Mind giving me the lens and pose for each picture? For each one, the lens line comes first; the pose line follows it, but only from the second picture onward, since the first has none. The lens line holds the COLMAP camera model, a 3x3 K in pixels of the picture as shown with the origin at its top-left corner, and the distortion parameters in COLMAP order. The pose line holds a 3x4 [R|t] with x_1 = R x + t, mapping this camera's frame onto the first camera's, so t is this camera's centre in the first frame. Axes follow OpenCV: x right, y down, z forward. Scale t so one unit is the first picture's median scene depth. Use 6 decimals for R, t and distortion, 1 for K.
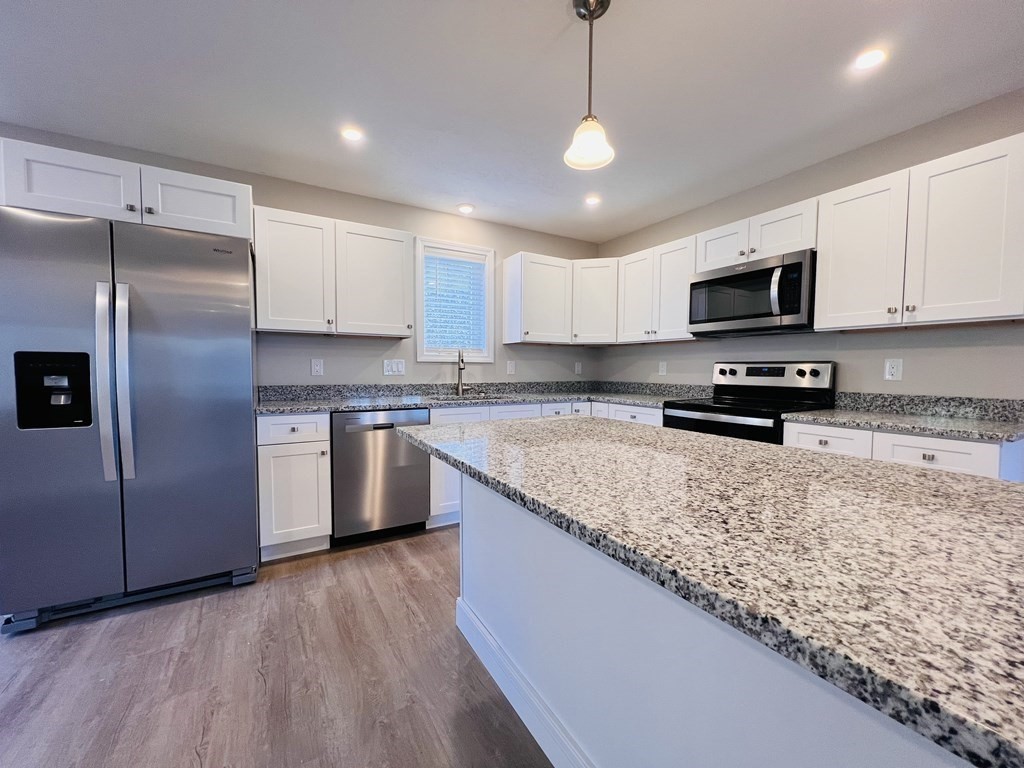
lens RADIAL K [[409.1, 0, 511.2], [0, 409.1, 388.2], [0, 0, 1]] dist [-0.002782, -0.000303]
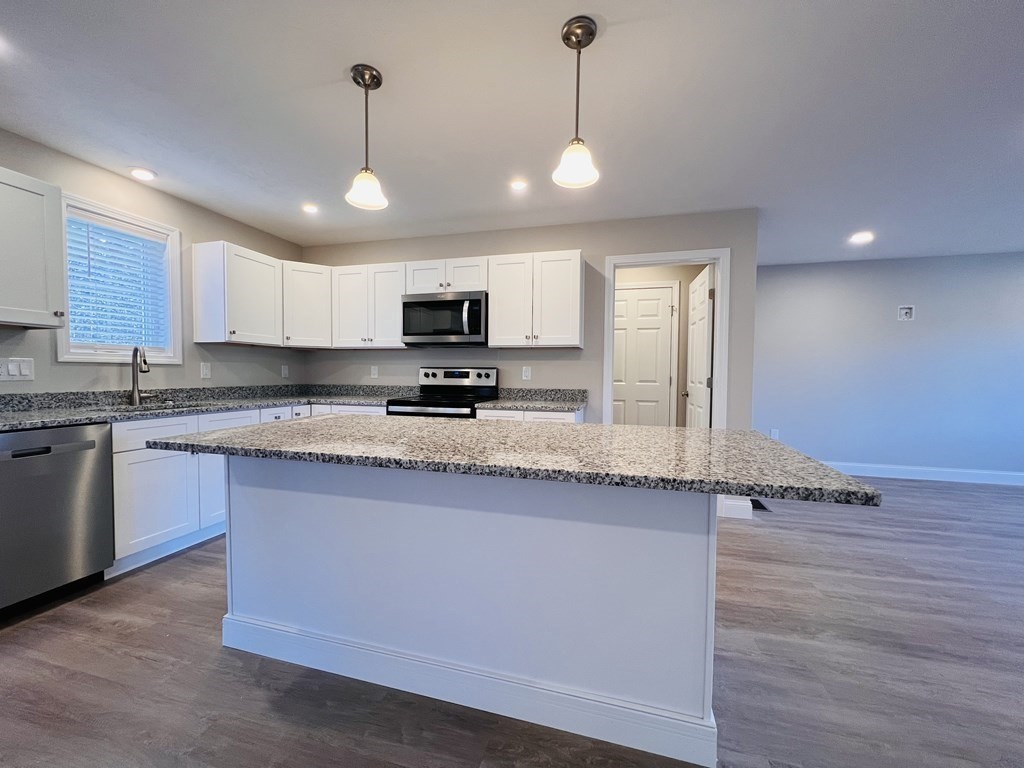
lens RADIAL K [[409.1, 0, 511.2], [0, 409.1, 388.2], [0, 0, 1]] dist [-0.002782, -0.000303]
pose [[0.713903, -0.024676, 0.699809, -0.187090], [0.030009, 0.999539, 0.004632, 0.003186], [-0.699601, 0.017694, 0.714315, -0.086441]]
